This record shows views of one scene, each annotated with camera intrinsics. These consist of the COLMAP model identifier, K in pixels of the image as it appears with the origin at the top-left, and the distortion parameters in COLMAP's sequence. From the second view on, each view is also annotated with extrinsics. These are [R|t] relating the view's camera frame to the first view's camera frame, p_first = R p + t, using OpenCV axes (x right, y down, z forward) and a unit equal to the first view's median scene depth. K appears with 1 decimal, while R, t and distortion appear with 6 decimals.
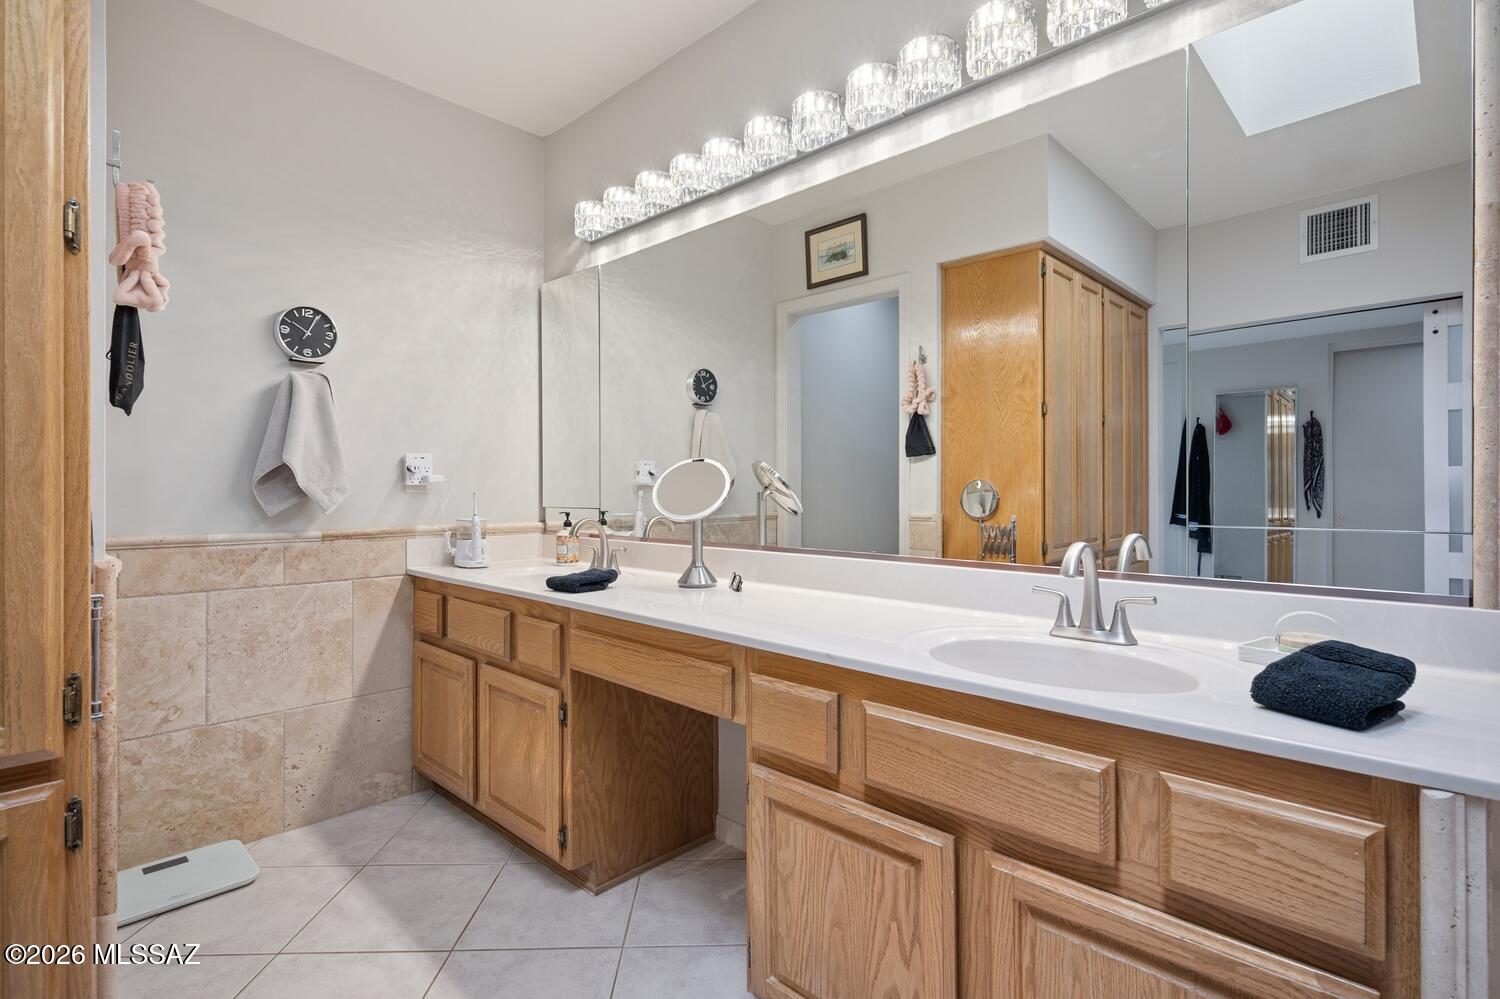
lens RADIAL K [[723.8, 0, 755.7], [0, 723.8, 492.0], [0, 0, 1]] dist [-0.003310, 0.000311]
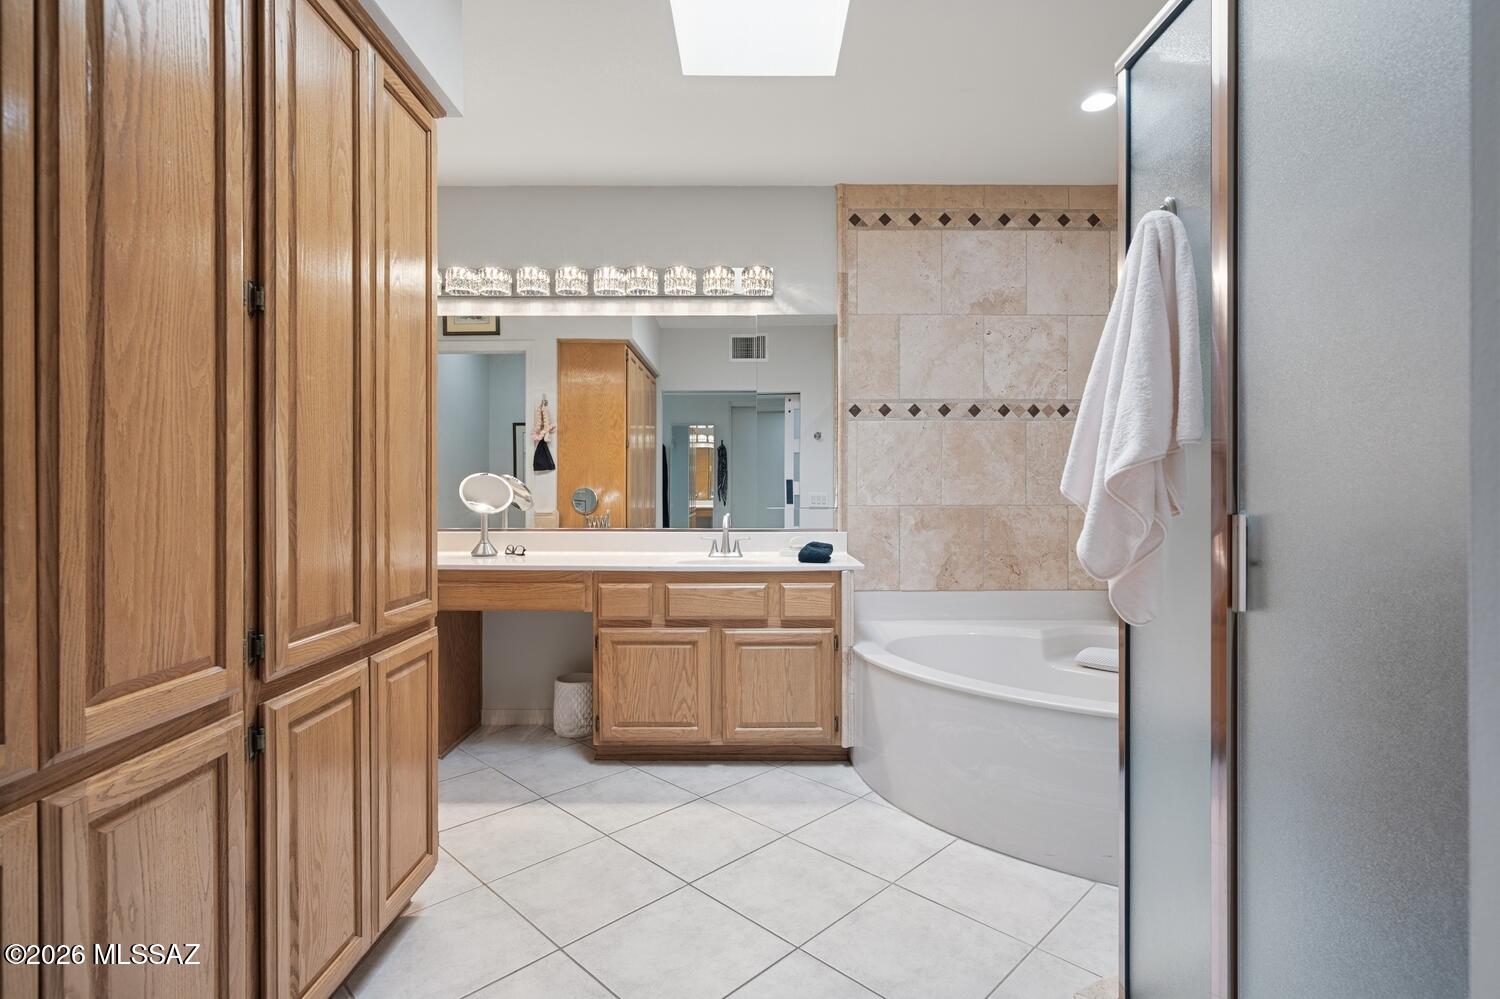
lens RADIAL K [[723.8, 0, 755.7], [0, 723.8, 492.0], [0, 0, 1]] dist [-0.003310, 0.000311]
pose [[0.720587, 0.002025, 0.693361, -0.734085], [0.001818, 0.999987, -0.004811, 0.001573], [-0.693362, 0.004727, 0.720574, -0.515501]]
